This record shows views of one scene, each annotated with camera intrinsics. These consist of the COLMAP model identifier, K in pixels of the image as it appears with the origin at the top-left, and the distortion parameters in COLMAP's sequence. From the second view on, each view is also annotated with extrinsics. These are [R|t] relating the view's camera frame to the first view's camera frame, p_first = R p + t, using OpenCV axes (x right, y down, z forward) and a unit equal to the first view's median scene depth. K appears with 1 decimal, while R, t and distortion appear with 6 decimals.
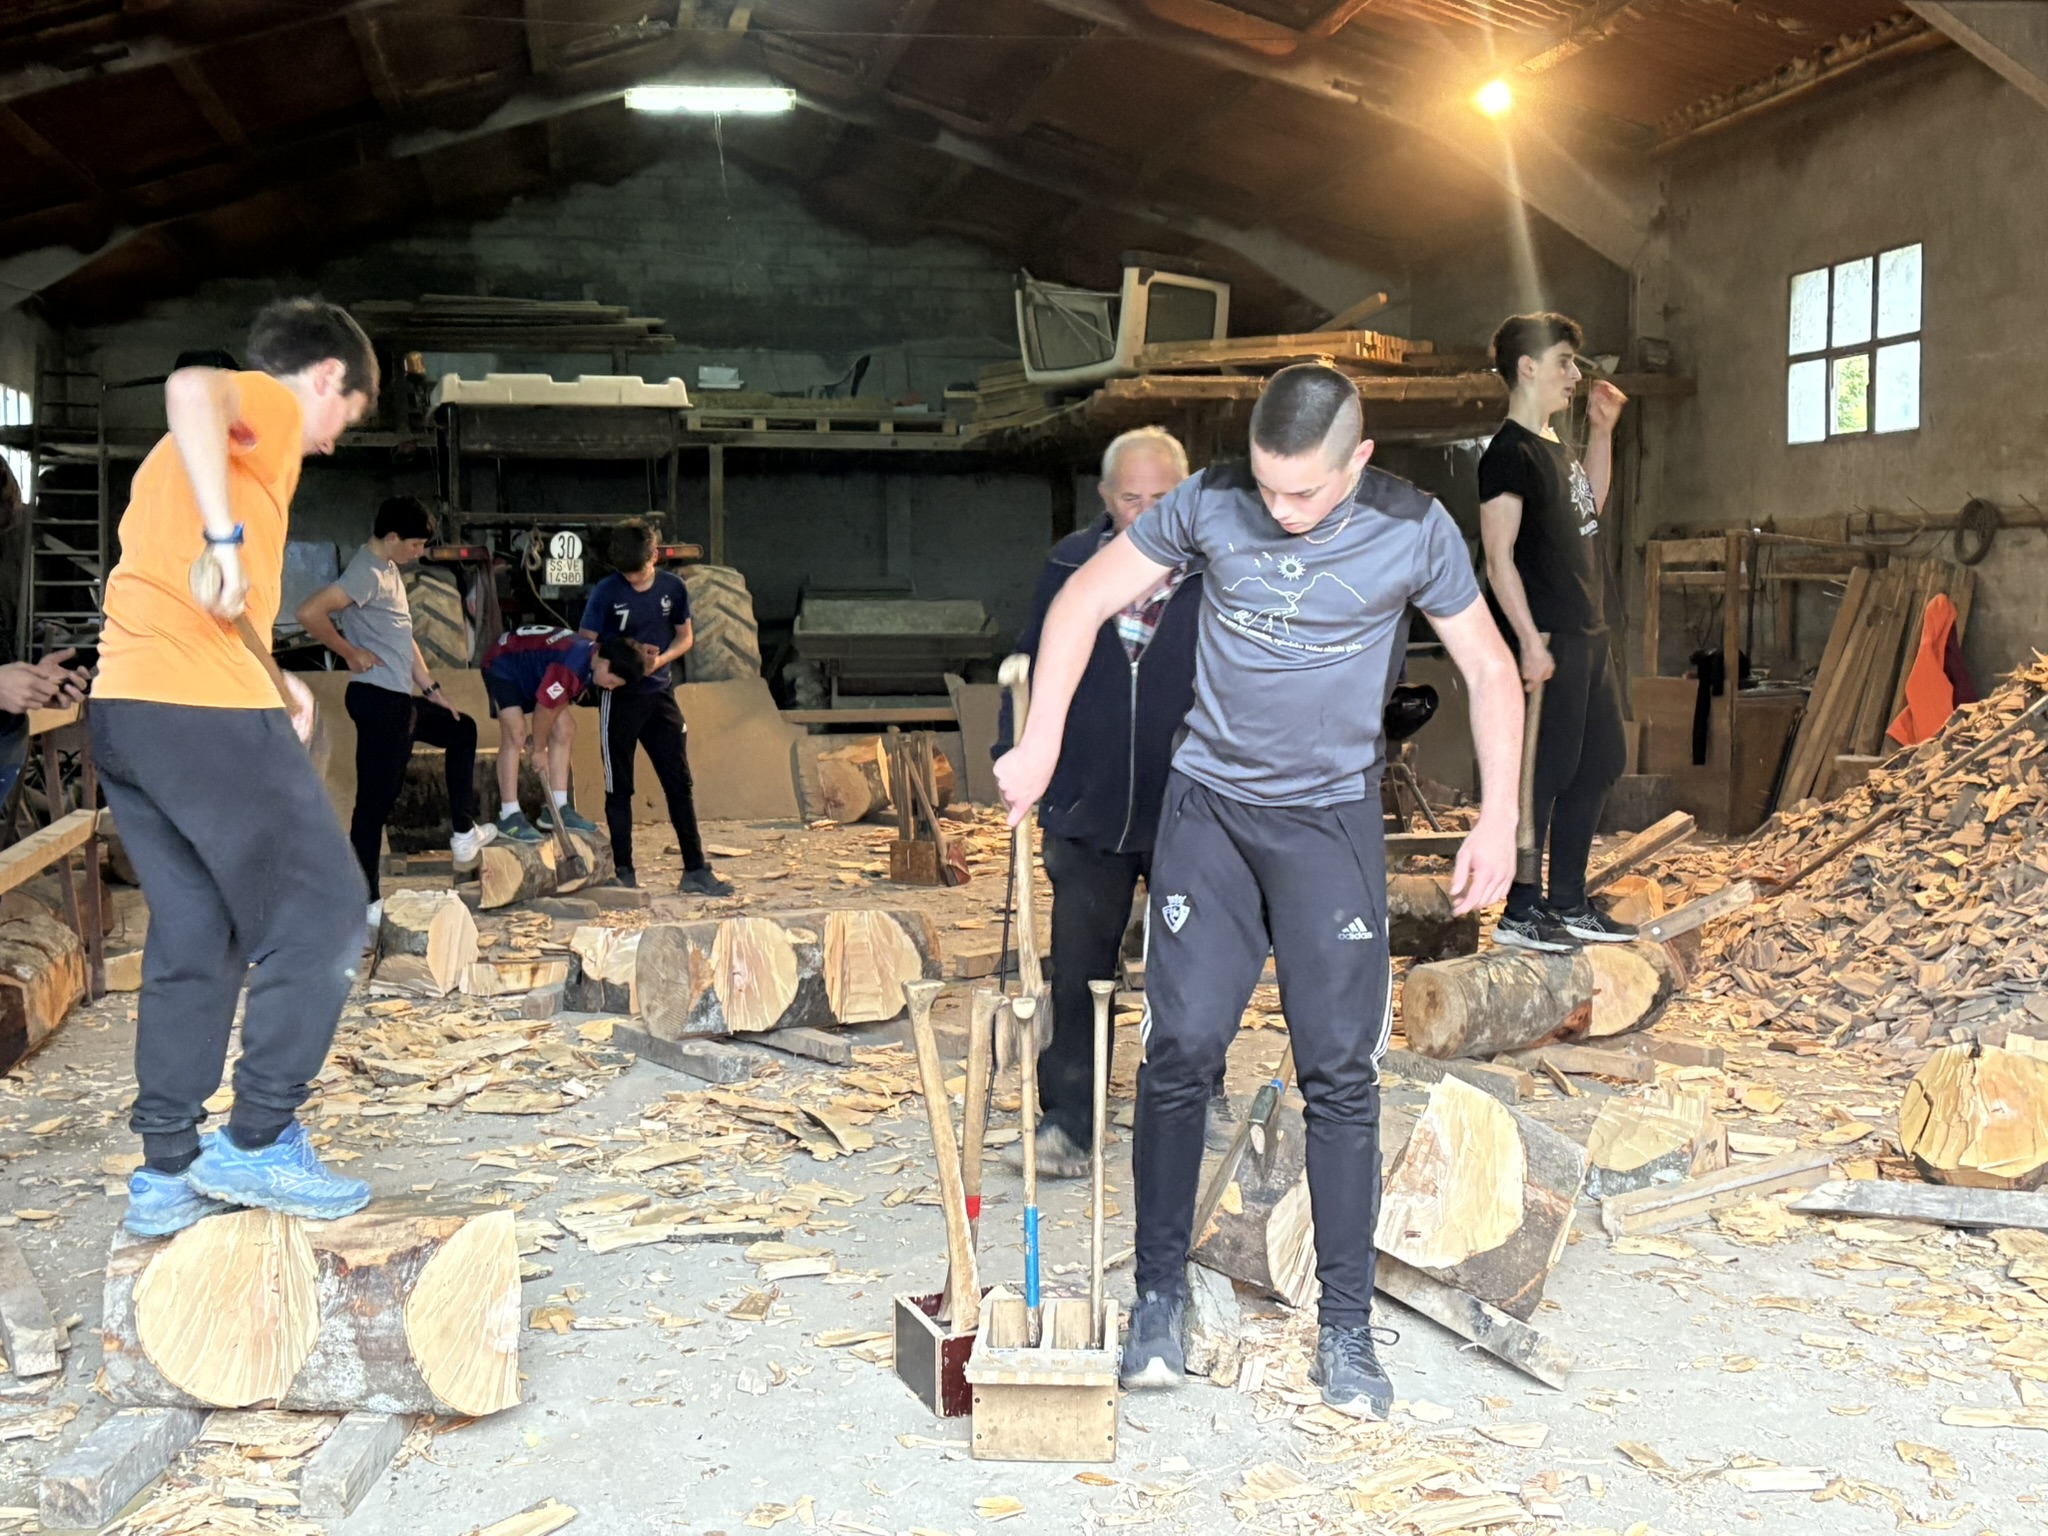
lens RADIAL K [[2503.3, 0, 1027.5], [0, 2503.3, 762.2], [0, 0, 1]] dist [0.059931, 0.000000]
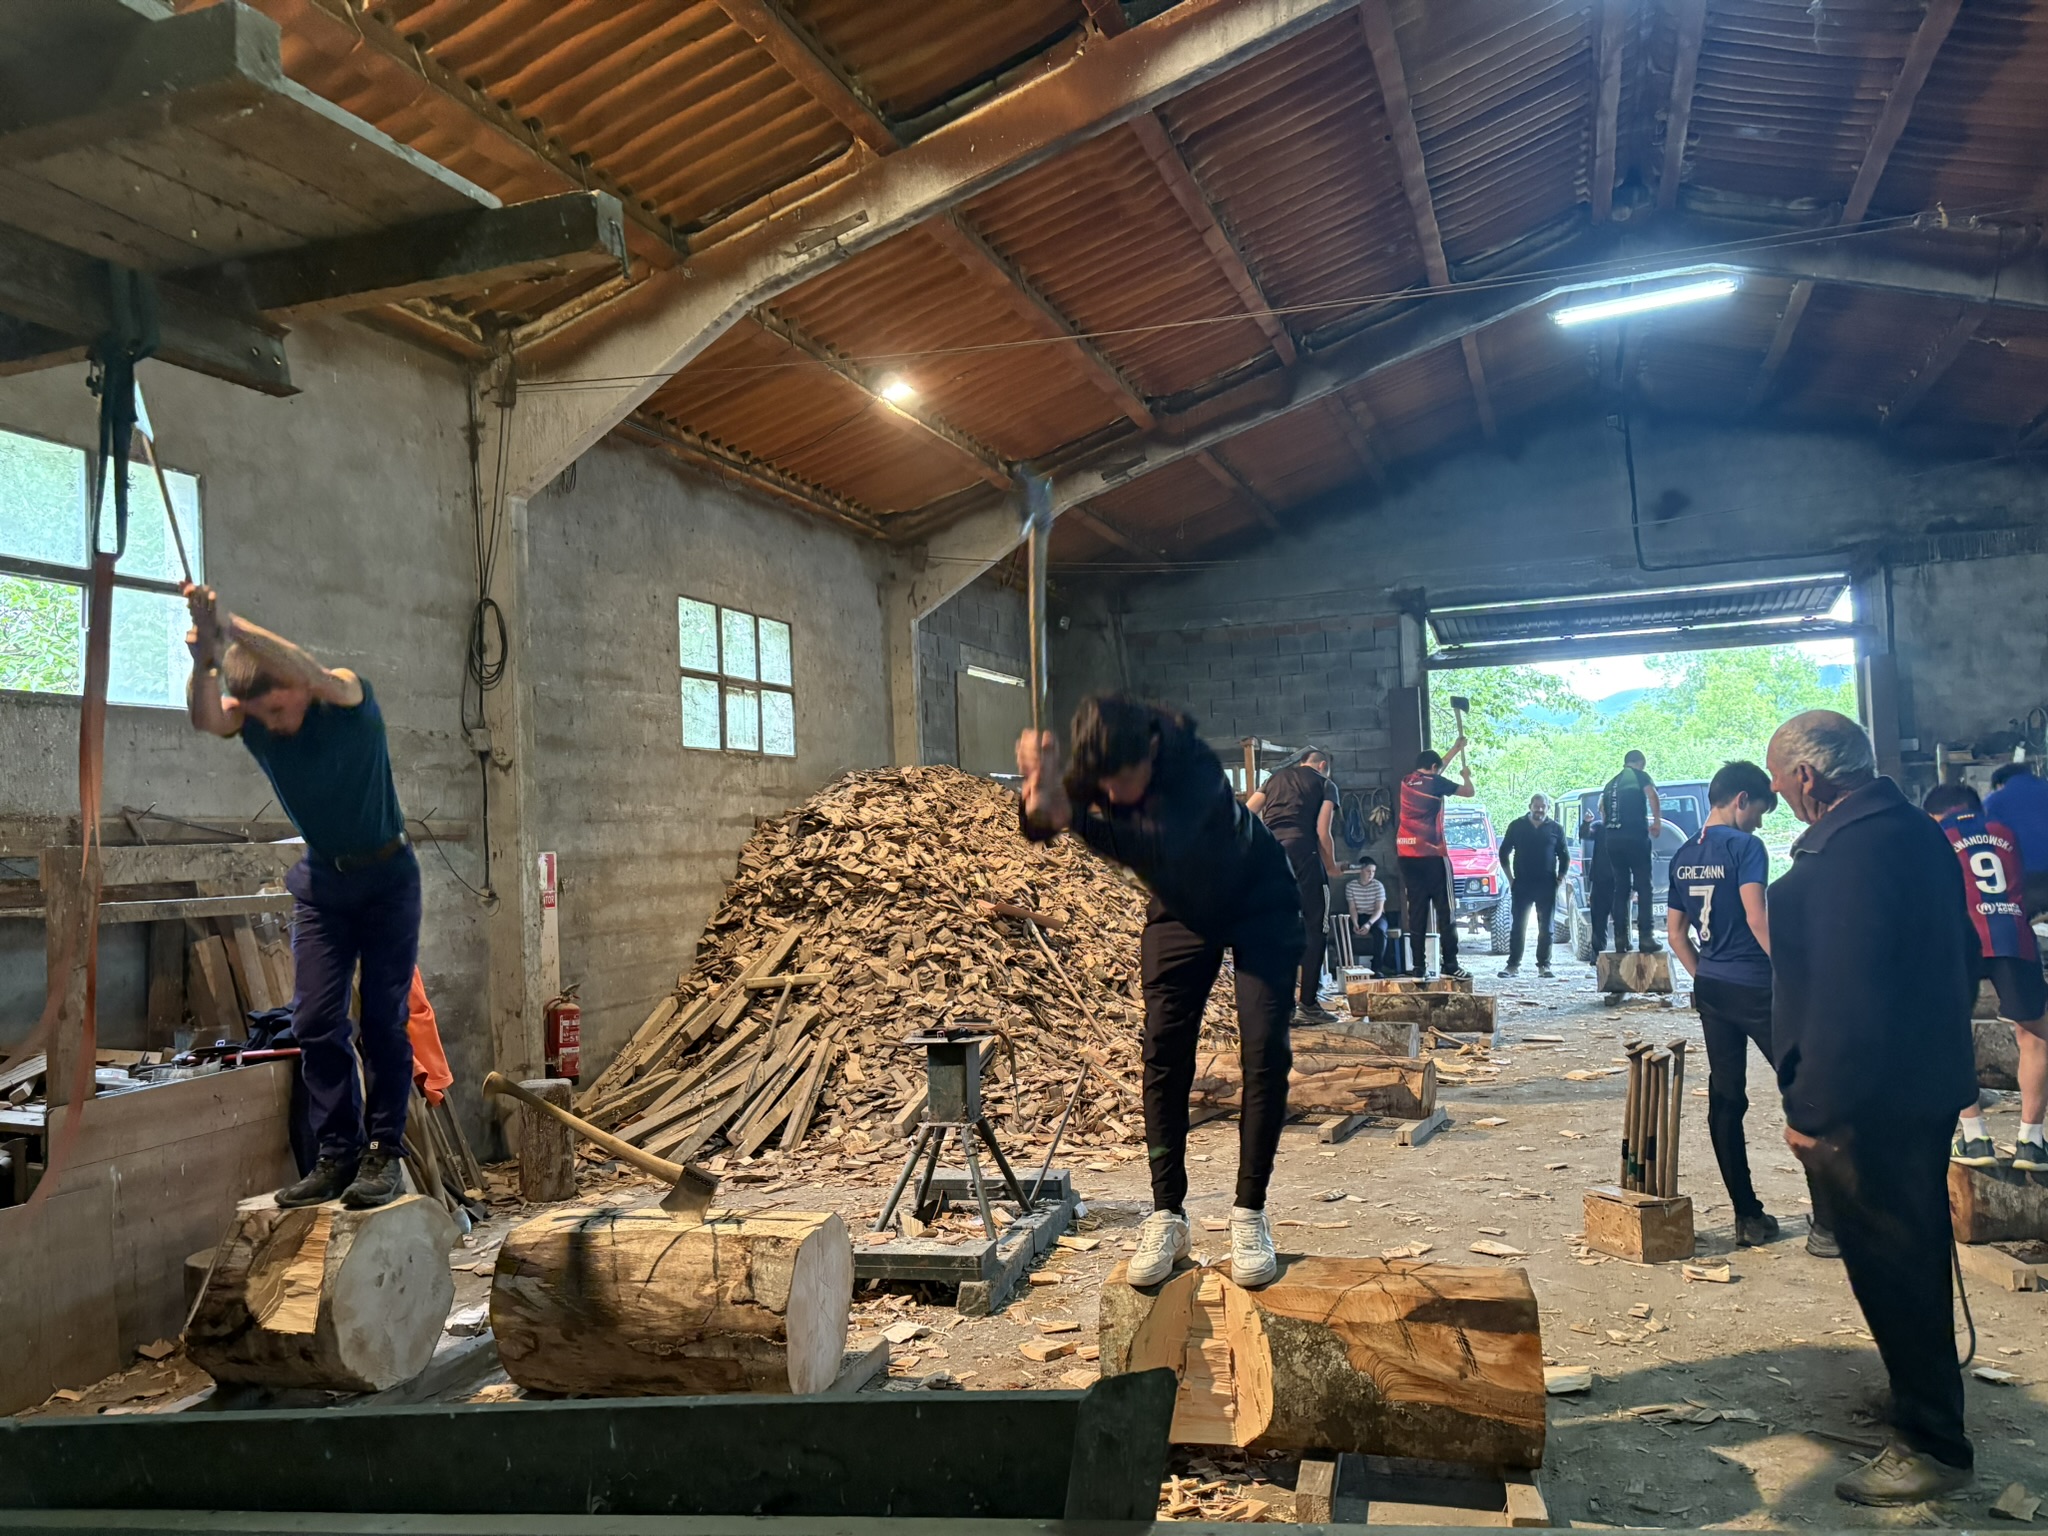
lens RADIAL K [[1542.9, 0, 1024.1], [0, 1542.9, 766.4], [0, 0, 1]] dist [0.055403, -0.055980]
pose [[-0.869543, 0.062711, 0.489859, -0.089883], [0.076768, 0.997012, 0.008634, -0.089227], [-0.487854, 0.045114, -0.871759, 1.157918]]
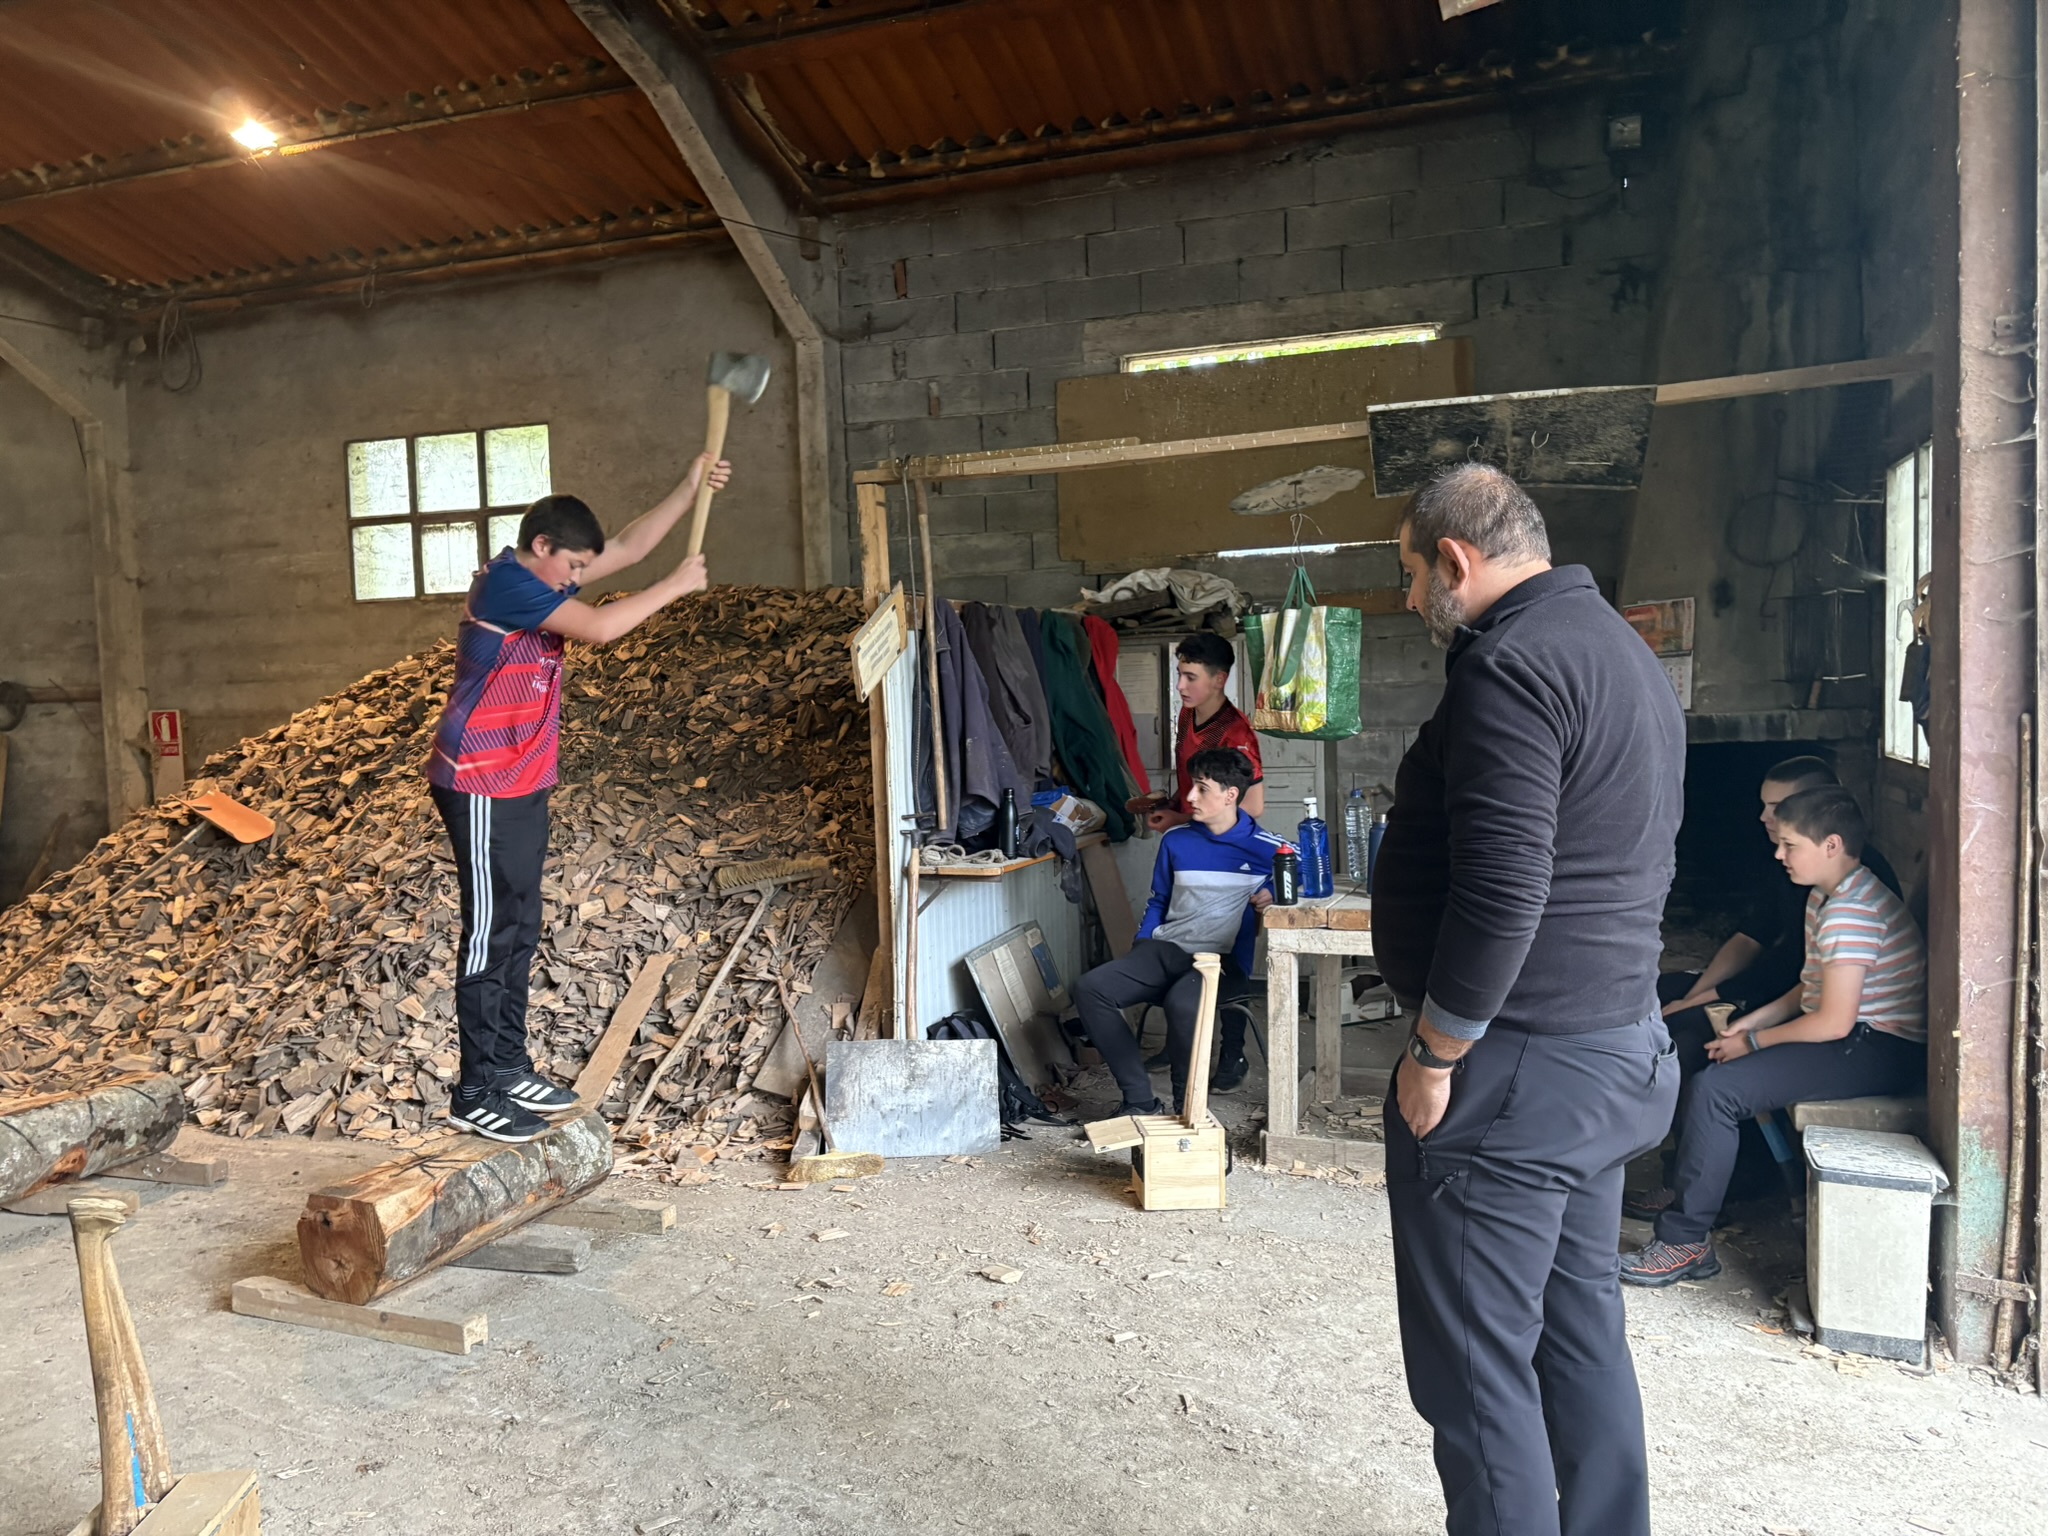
lens RADIAL K [[1542.9, 0, 1026.8], [0, 1542.9, 777.1], [0, 0, 1]] dist [0.055403, -0.055980]
pose [[0.495348, -0.060856, 0.866560, -0.068167], [0.089355, 0.995821, 0.018856, -0.017448], [-0.864087, 0.068091, 0.498716, 0.098368]]
